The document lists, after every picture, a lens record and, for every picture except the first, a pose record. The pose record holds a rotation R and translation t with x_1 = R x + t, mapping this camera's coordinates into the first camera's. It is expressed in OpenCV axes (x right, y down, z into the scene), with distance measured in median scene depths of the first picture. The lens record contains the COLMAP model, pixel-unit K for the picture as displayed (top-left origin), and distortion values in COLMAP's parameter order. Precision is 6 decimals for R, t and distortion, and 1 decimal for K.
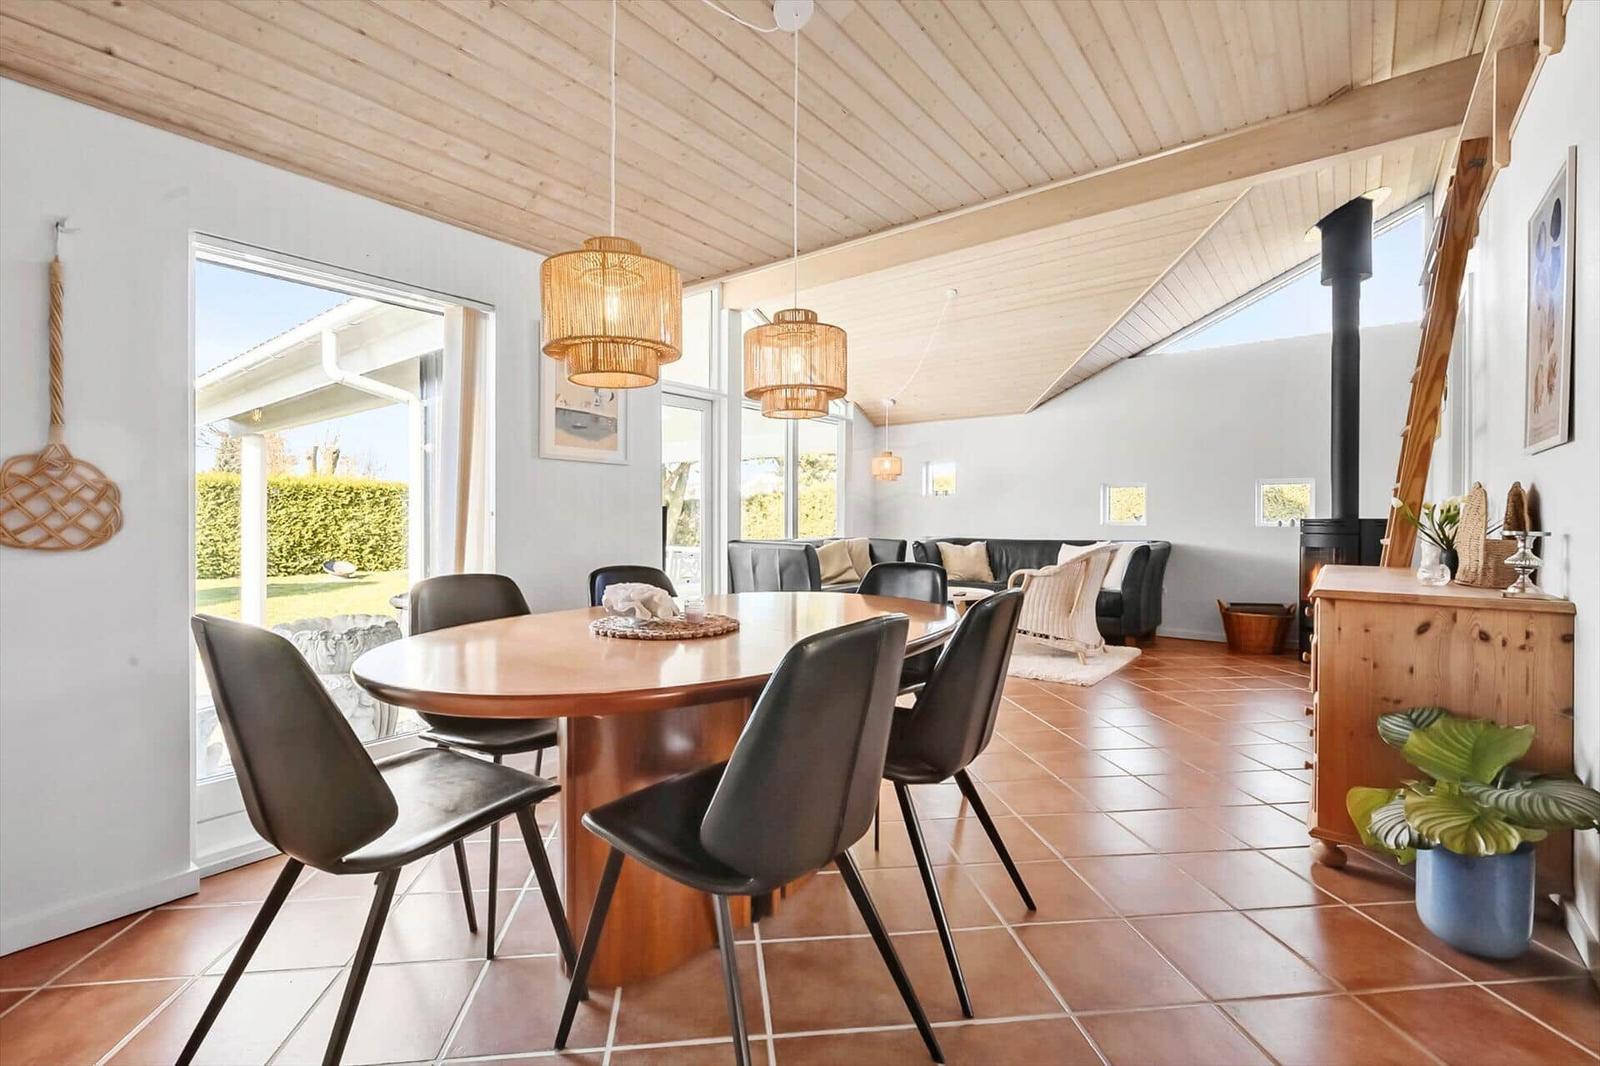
lens RADIAL K [[714.6, 0, 776.1], [0, 714.6, 516.5], [0, 0, 1]] dist [-0.016263, -0.000370]
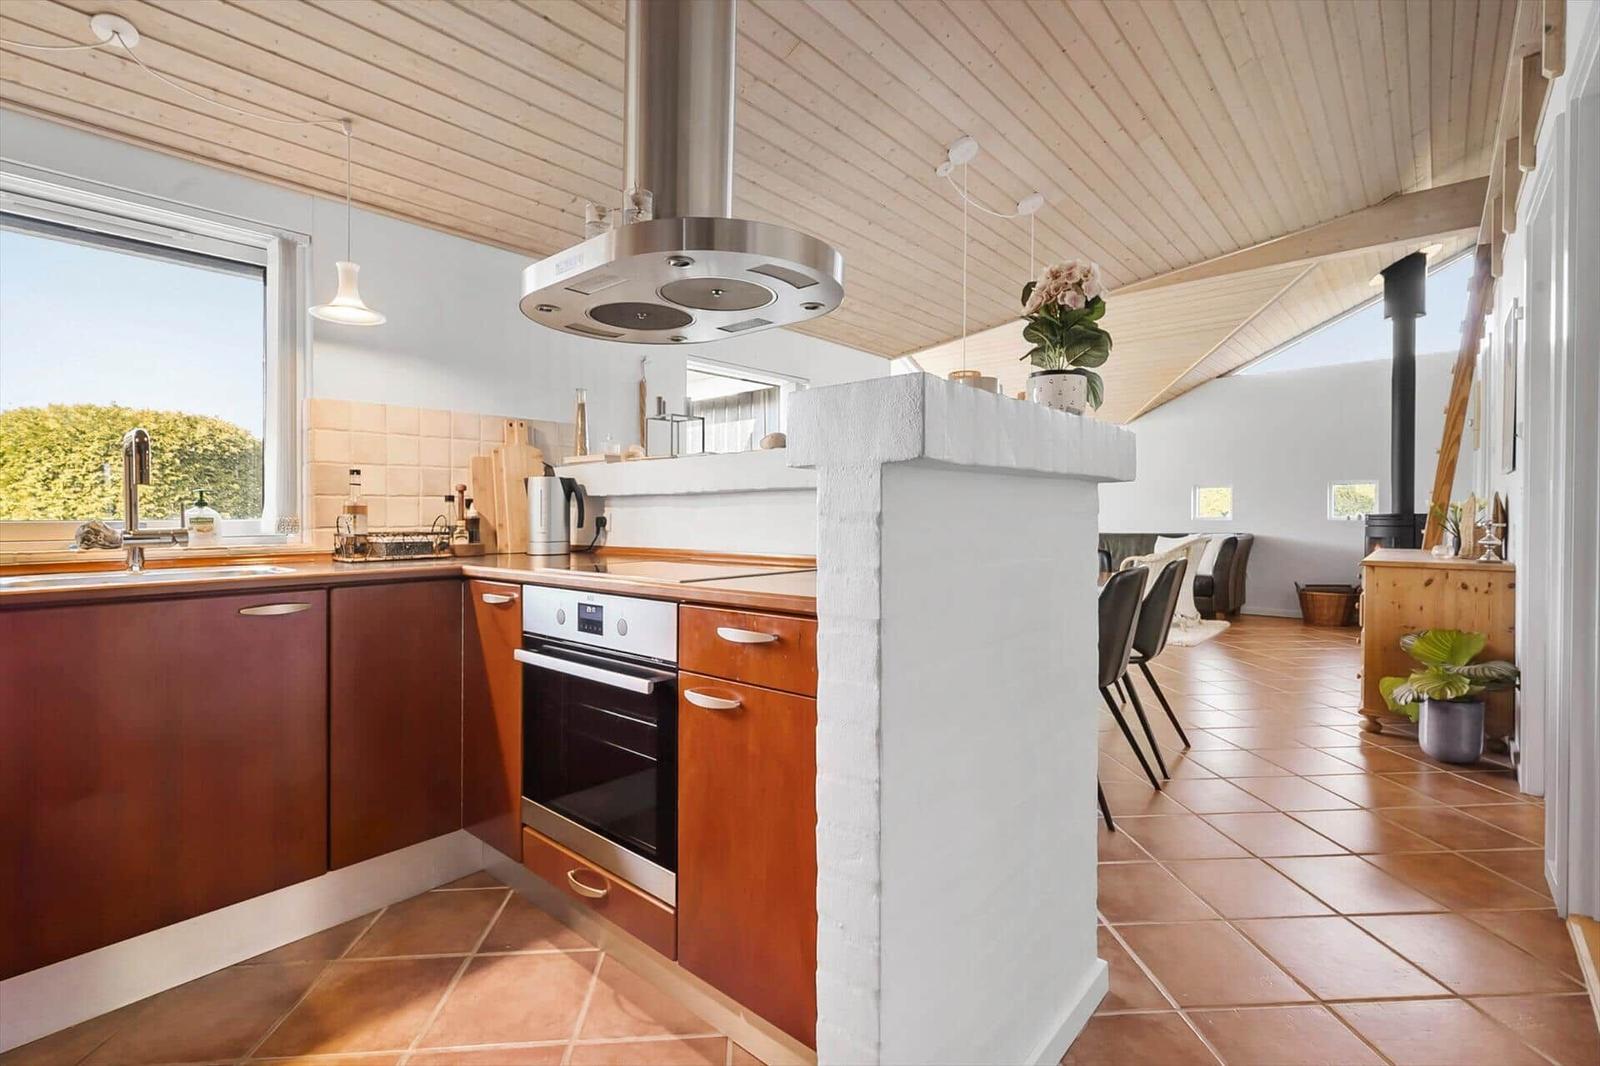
lens RADIAL K [[714.6, 0, 800.1], [0, 714.6, 524.7], [0, 0, 1]] dist [-0.016263, -0.000370]
pose [[0.998788, -0.007913, -0.048581, -0.258867], [0.008659, 0.999848, 0.015162, -0.007977], [0.048454, -0.015565, 0.998704, -0.396101]]
